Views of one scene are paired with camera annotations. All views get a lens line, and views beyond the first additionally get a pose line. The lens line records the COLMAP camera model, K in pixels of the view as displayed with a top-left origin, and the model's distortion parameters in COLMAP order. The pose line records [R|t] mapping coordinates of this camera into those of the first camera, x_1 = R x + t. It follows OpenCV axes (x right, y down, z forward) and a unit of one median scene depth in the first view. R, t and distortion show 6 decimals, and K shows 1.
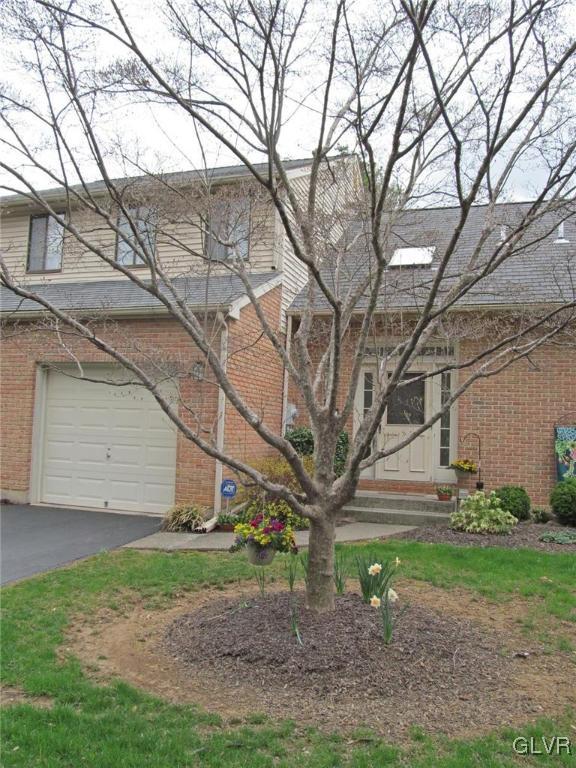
lens RADIAL K [[637.7, 0, 287.8], [0, 637.7, 373.6], [0, 0, 1]] dist [-0.059432, 0.010940]
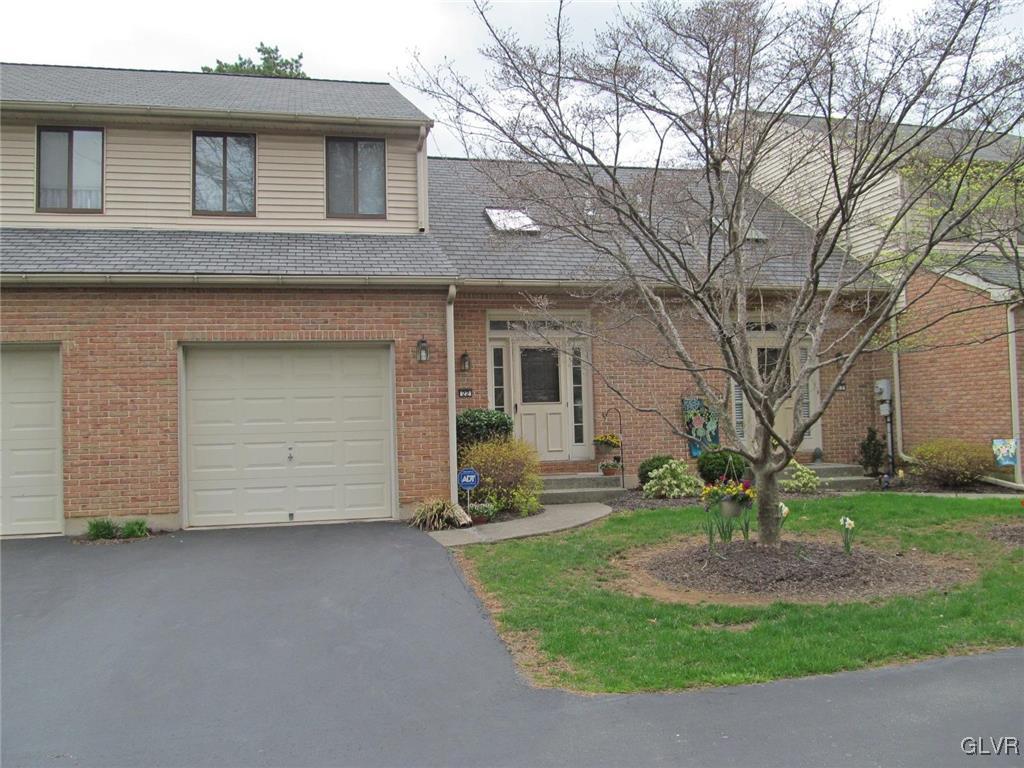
lens RADIAL K [[850.2, 0, 512.0], [0, 850.2, 384.0], [0, 0, 1]] dist [-0.059432, 0.010940]
pose [[0.858882, -0.036377, 0.510880, -0.572045], [0.011399, 0.998585, 0.051939, -0.015708], [-0.512046, -0.038786, 0.858082, -0.064977]]
